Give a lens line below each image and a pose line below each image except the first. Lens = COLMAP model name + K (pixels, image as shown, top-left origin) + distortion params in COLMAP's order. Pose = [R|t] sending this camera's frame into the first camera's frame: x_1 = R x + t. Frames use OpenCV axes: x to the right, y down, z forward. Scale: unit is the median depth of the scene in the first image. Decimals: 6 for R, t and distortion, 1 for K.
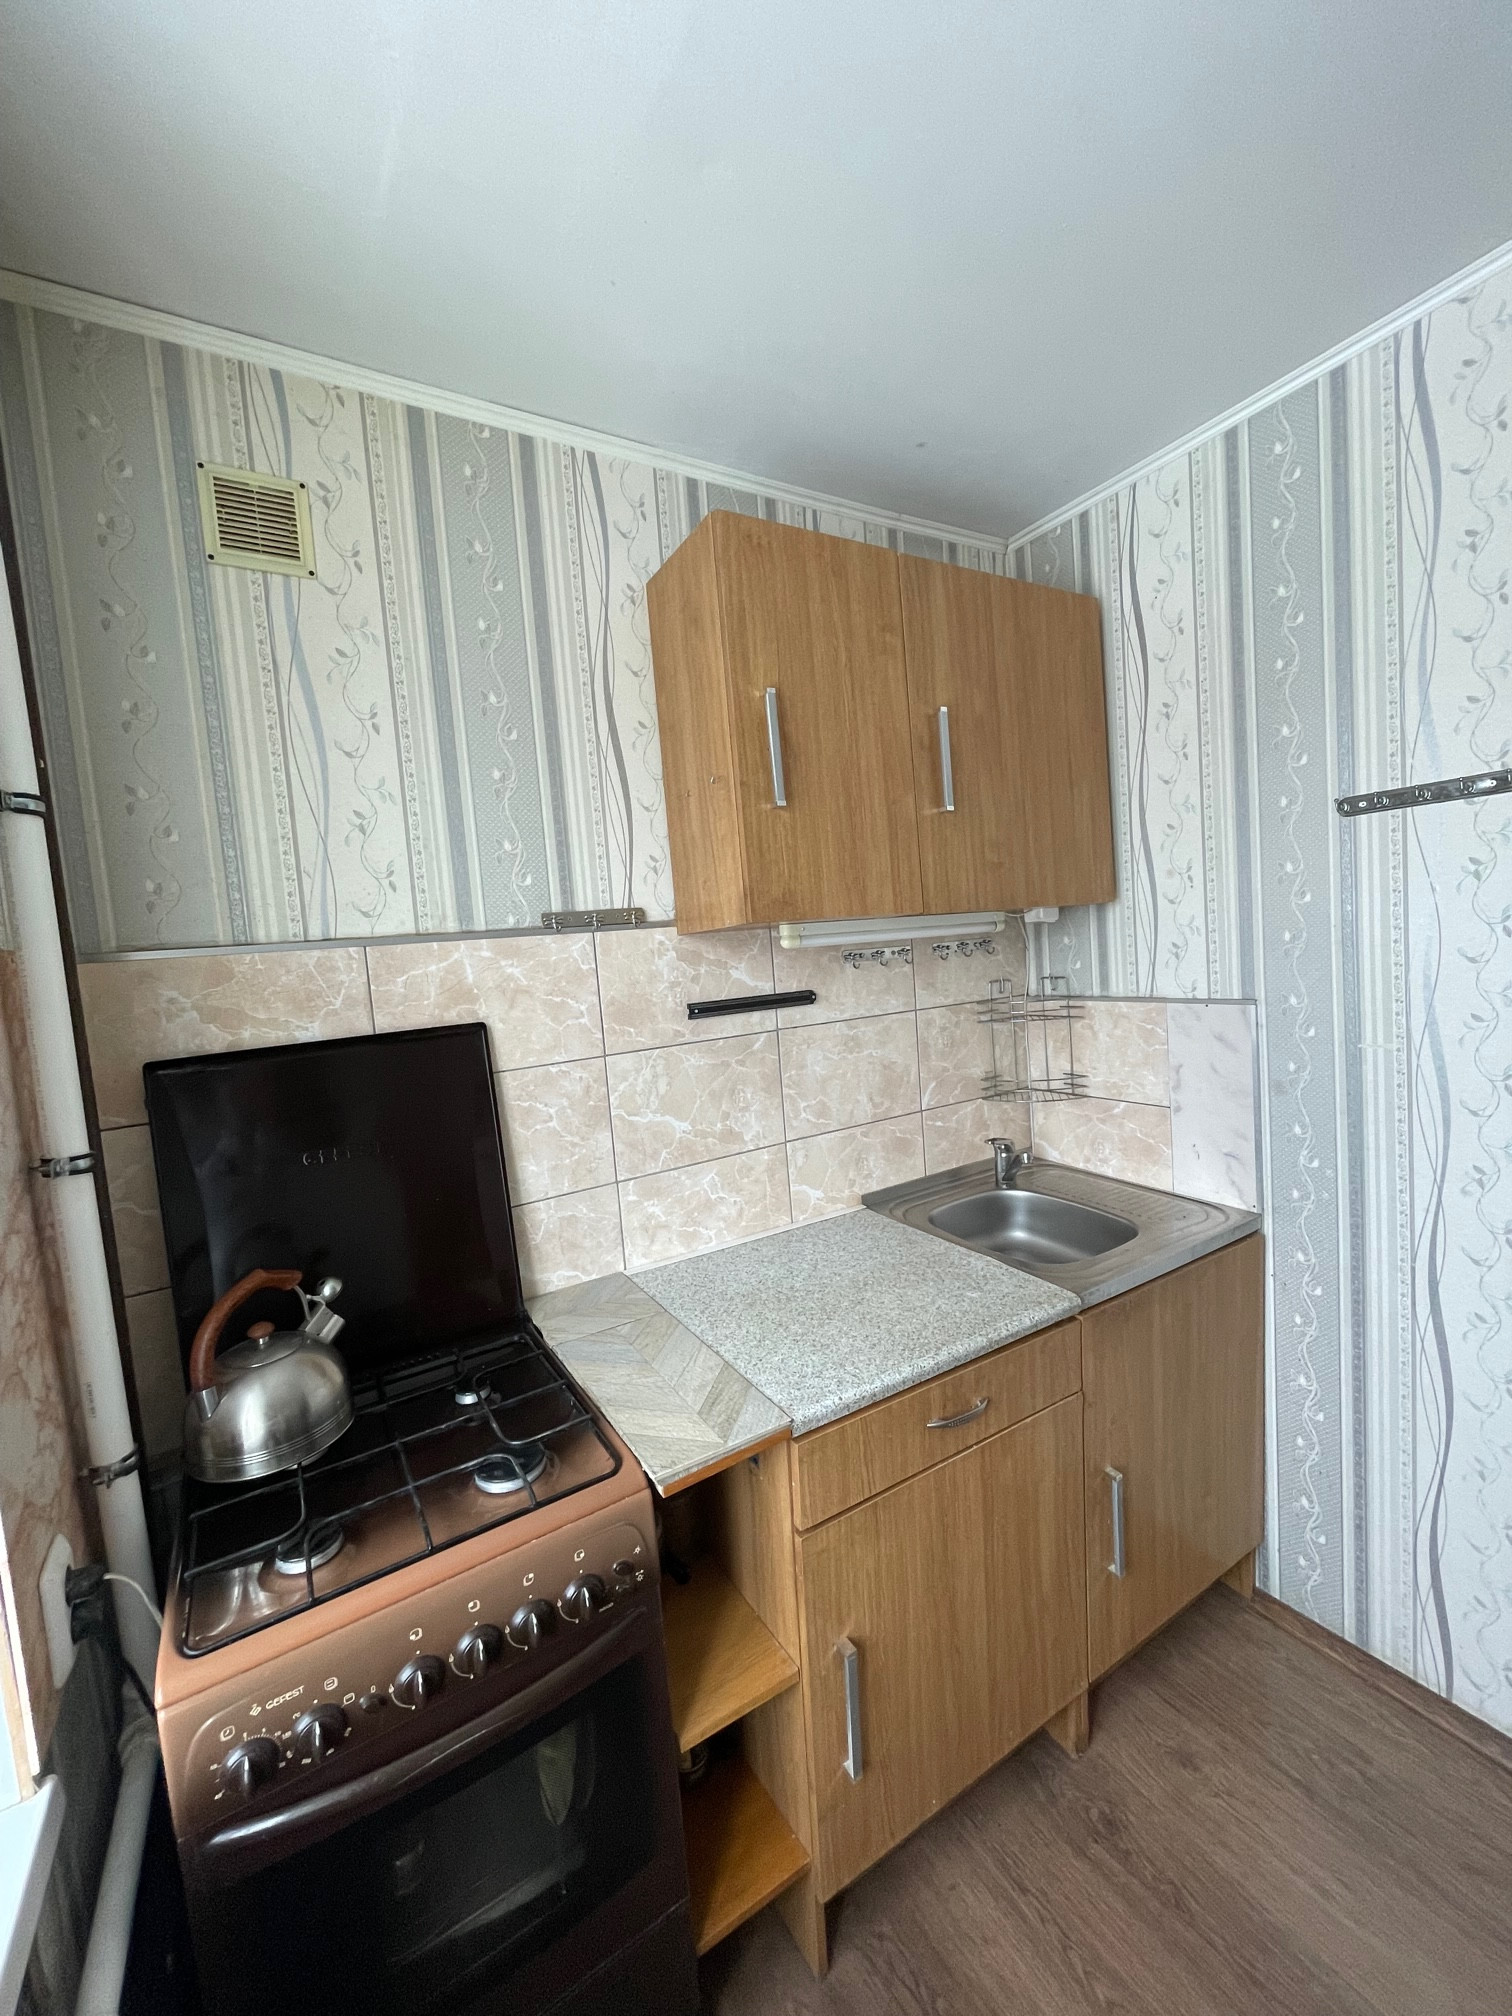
lens RADIAL K [[801.3, 0, 756.0], [0, 801.3, 1008.0], [0, 0, 1]] dist [-0.010786, 0.000387]
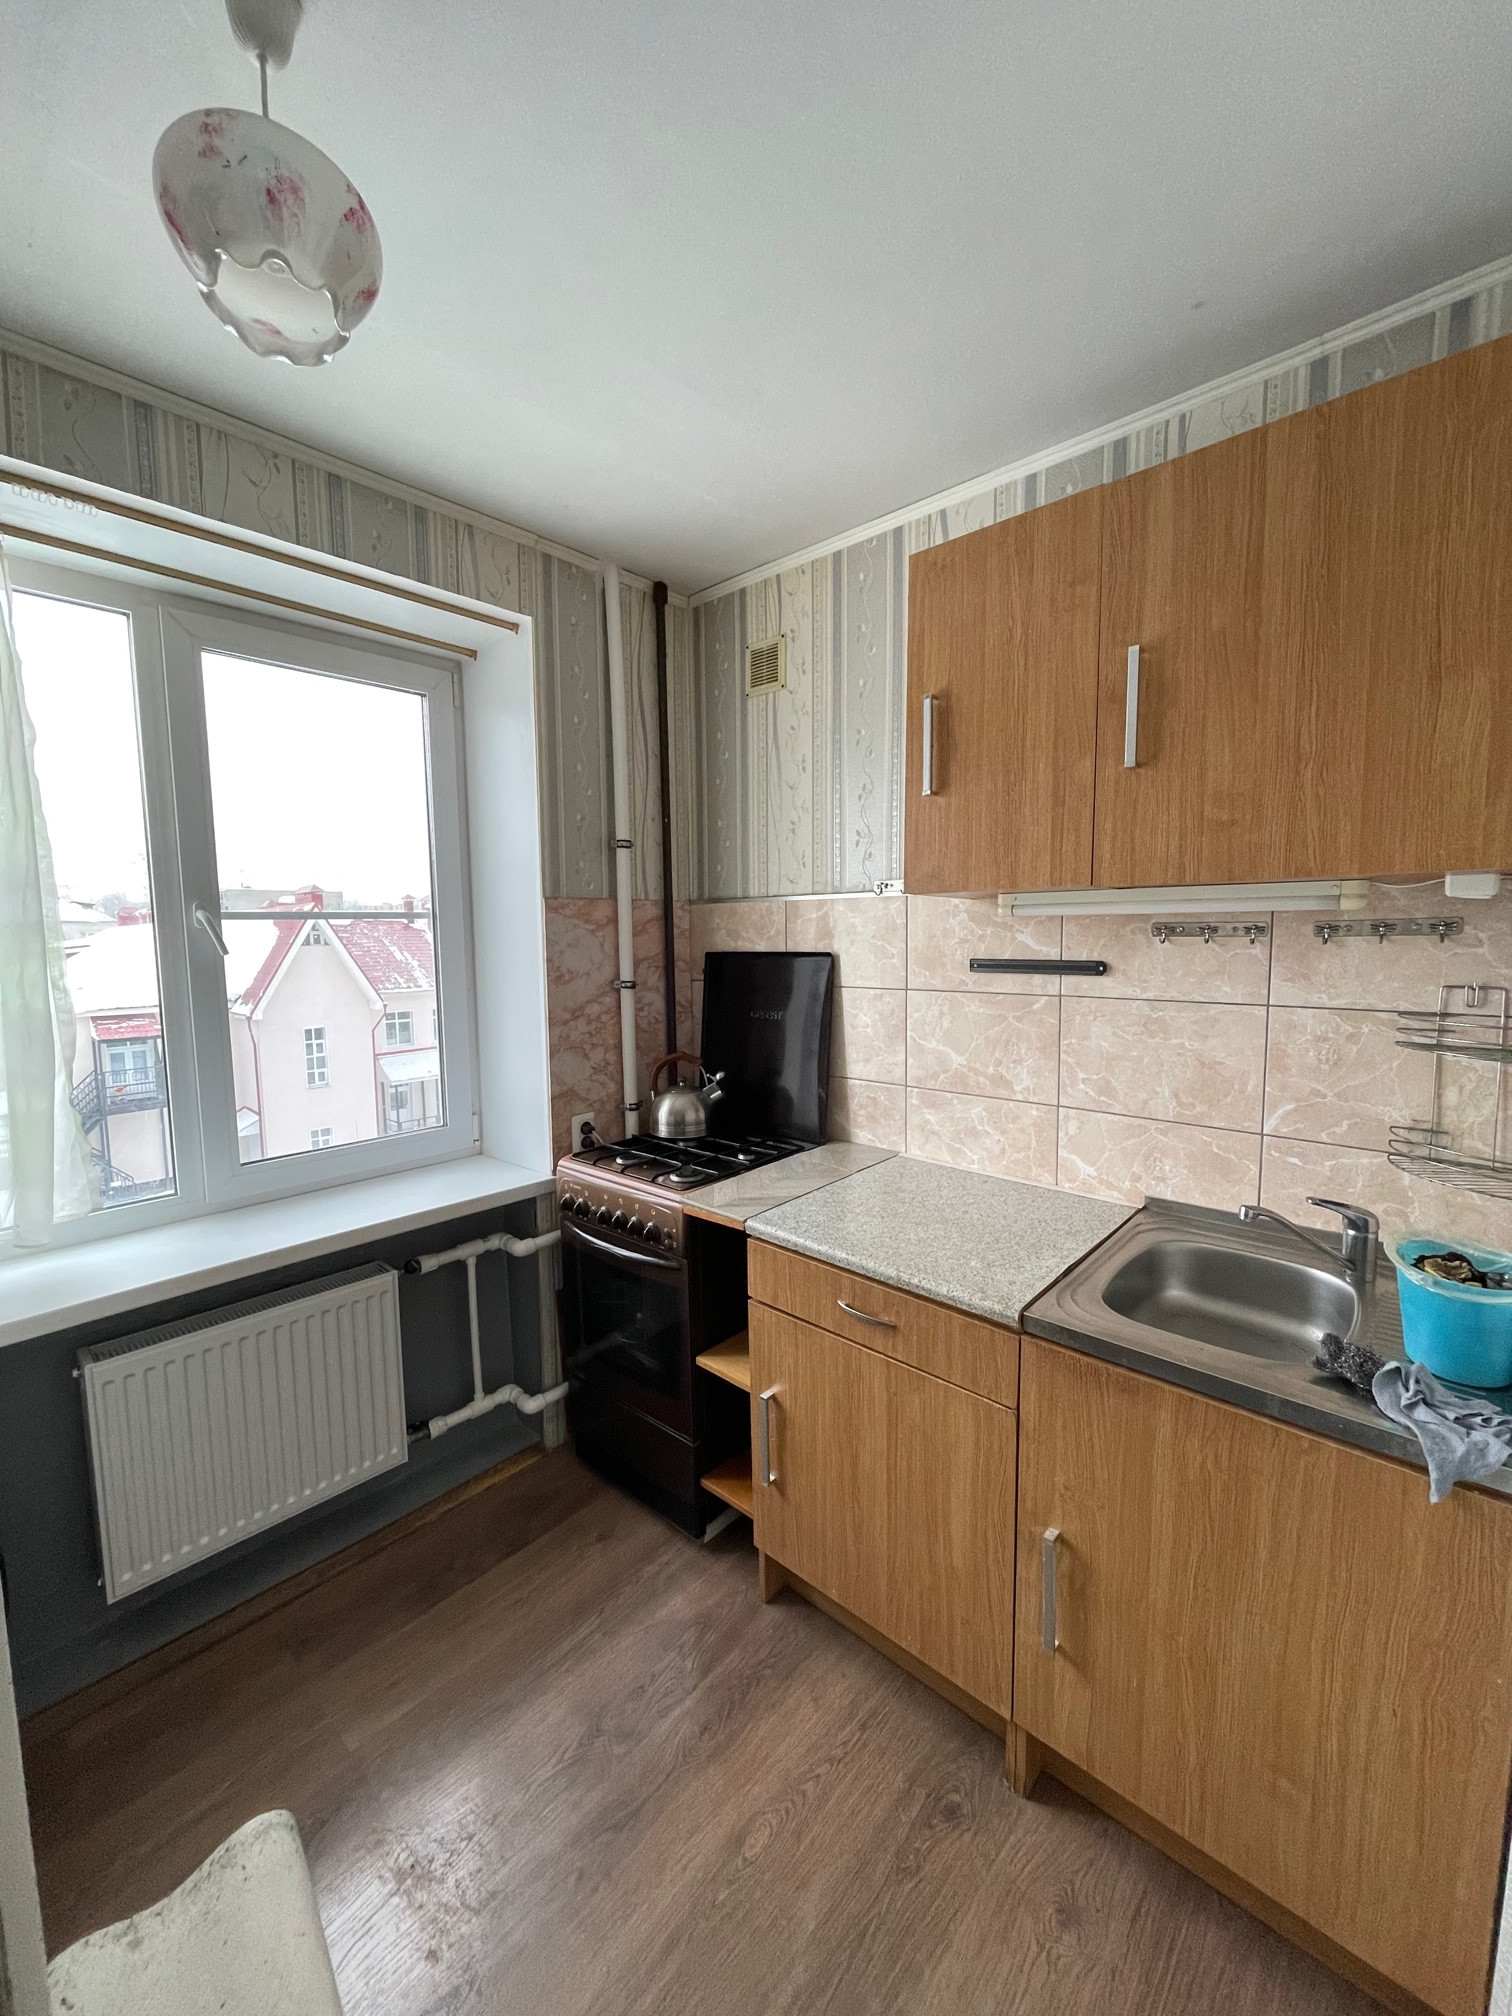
lens RADIAL K [[798.1, 0, 756.0], [0, 798.1, 1008.0], [0, 0, 1]] dist [-0.016476, 0.000123]
pose [[0.284510, 0.166152, -0.944165, 0.937847], [-0.083958, 0.985401, 0.148109, -0.080027], [0.954990, 0.037131, 0.294306, 0.355471]]
